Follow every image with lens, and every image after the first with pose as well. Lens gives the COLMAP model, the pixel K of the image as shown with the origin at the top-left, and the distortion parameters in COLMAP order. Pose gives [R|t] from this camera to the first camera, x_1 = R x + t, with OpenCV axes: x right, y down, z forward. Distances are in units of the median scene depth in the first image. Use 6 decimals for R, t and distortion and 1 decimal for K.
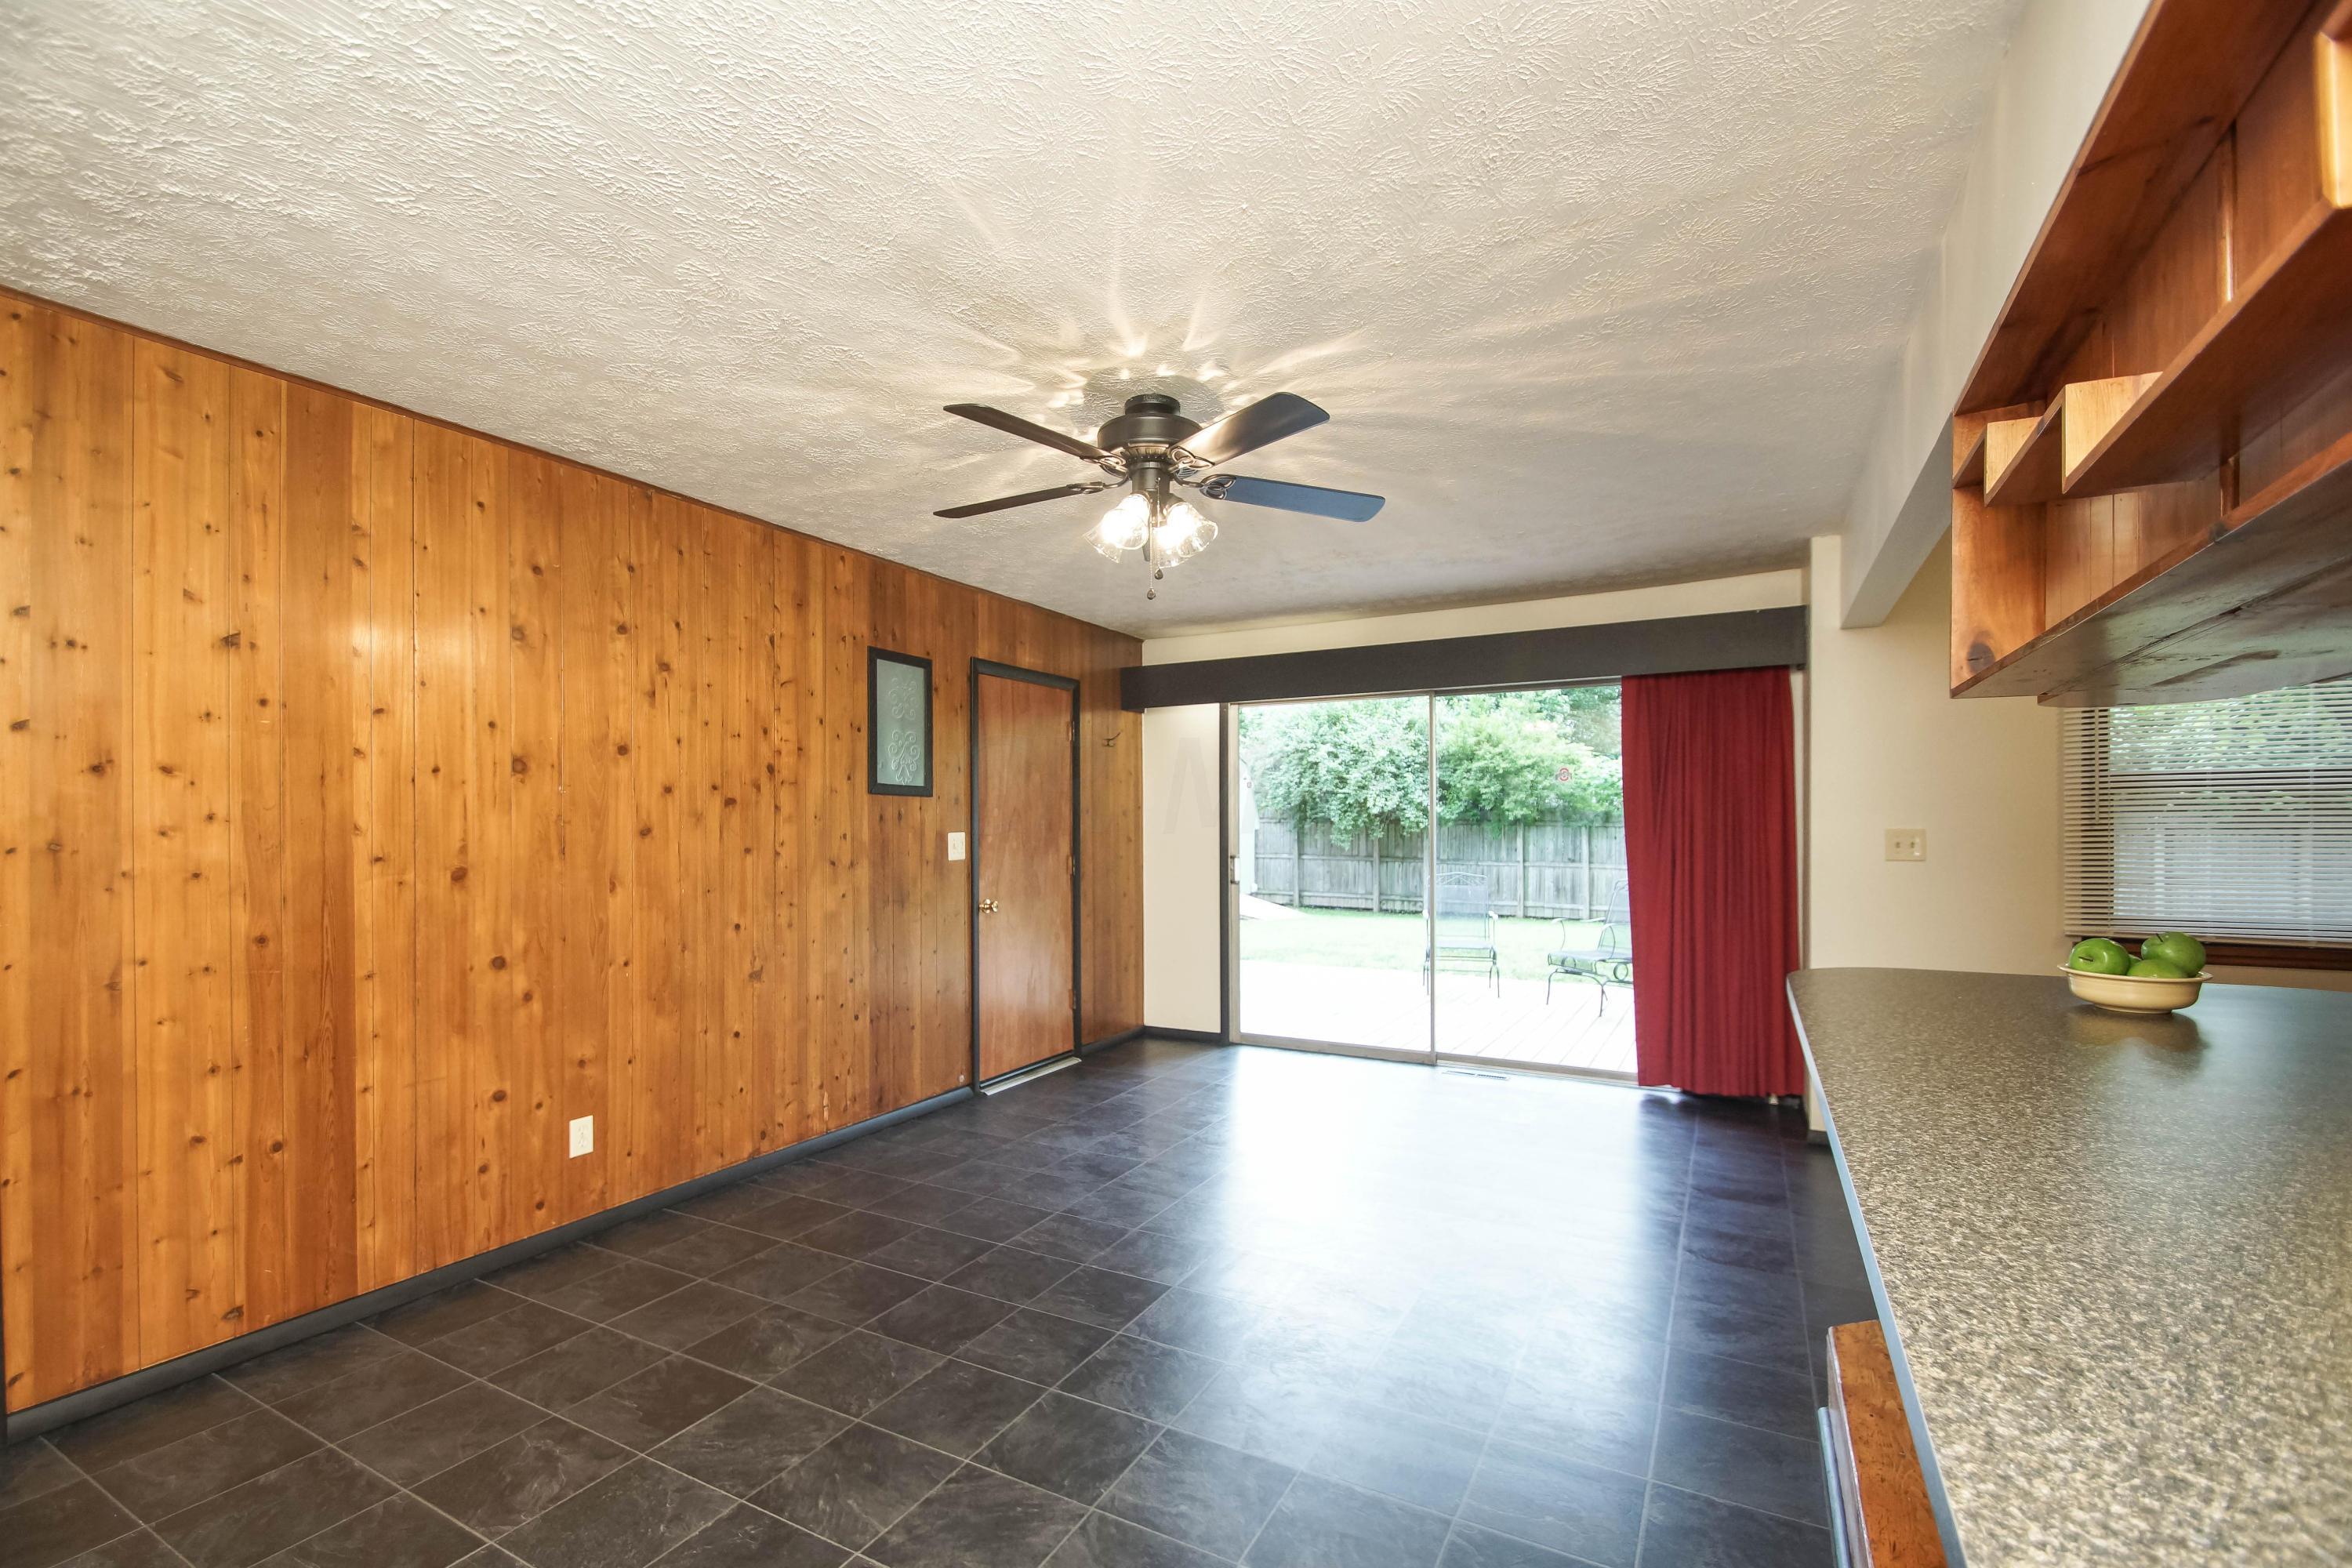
lens RADIAL K [[1042.9, 0, 1160.8], [0, 1042.9, 826.2], [0, 0, 1]] dist [0.030397, -0.019180]
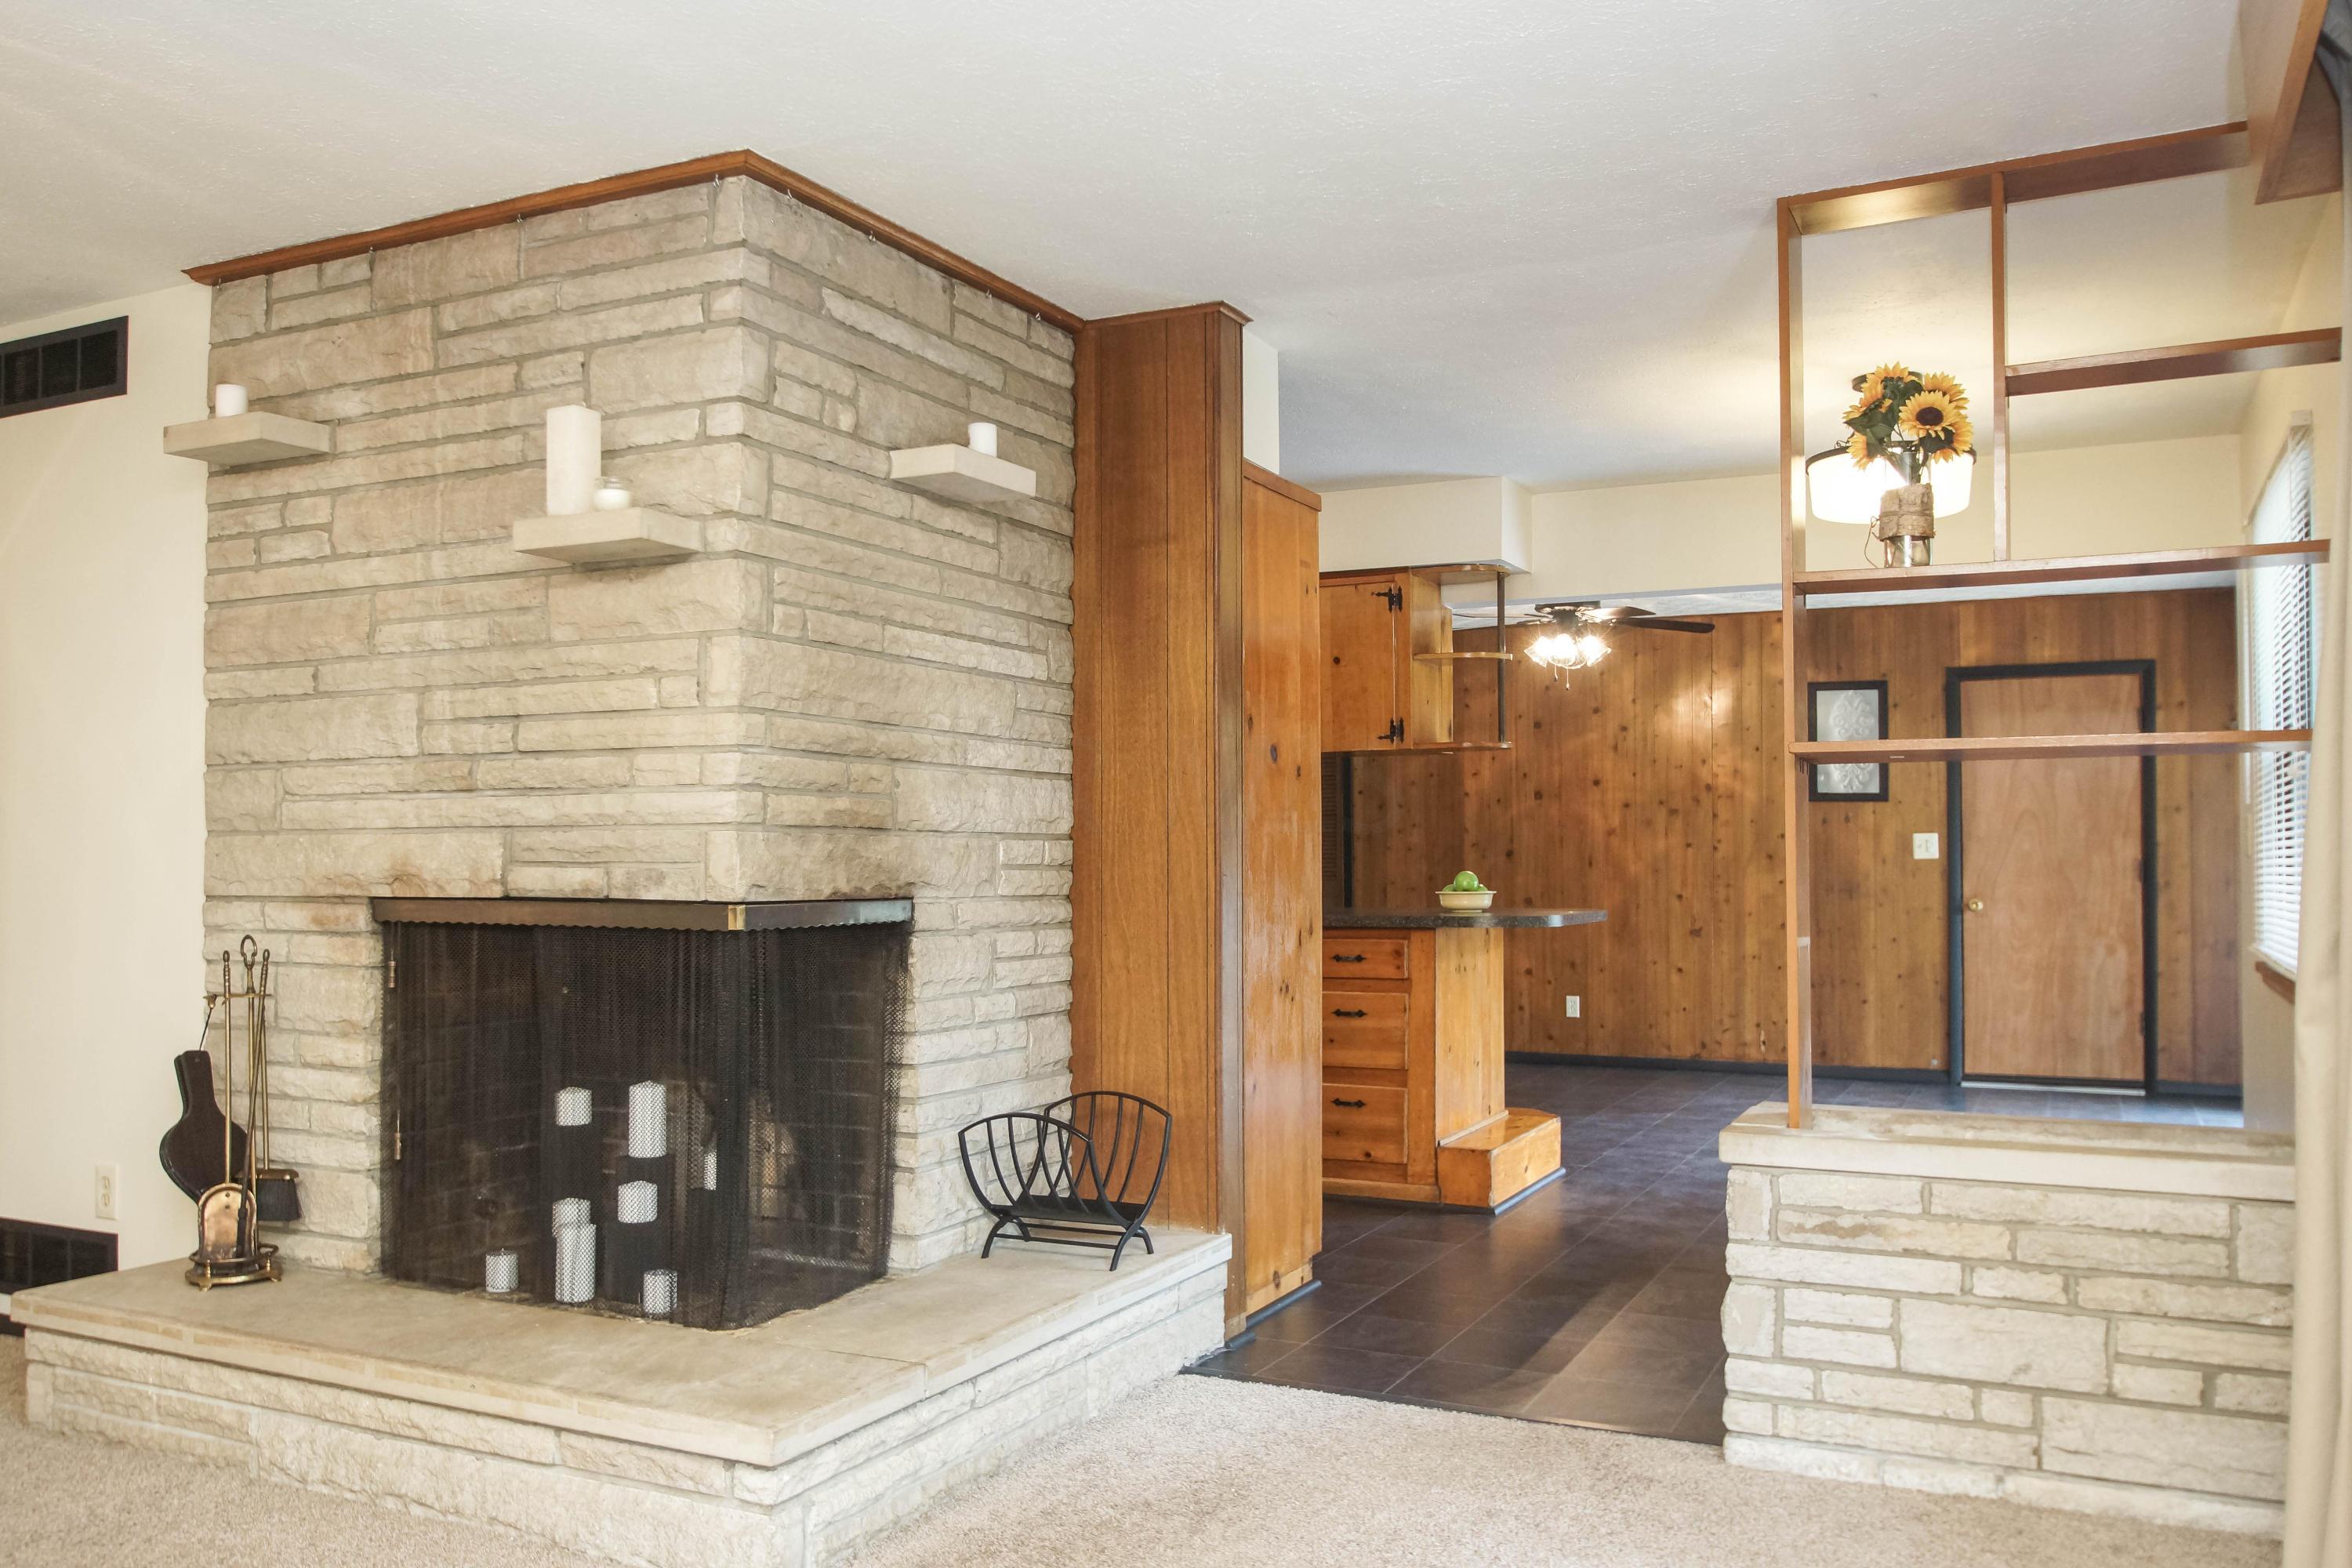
lens RADIAL K [[1833.6, 0, 1167.0], [0, 1833.6, 808.9], [0, 0, 1]] dist [-0.006450, -0.006994]
pose [[0.050459, -0.023302, -0.998454, 2.071544], [-0.003733, 0.999716, -0.023521, 0.035095], [0.998719, 0.004914, 0.050358, 0.149066]]
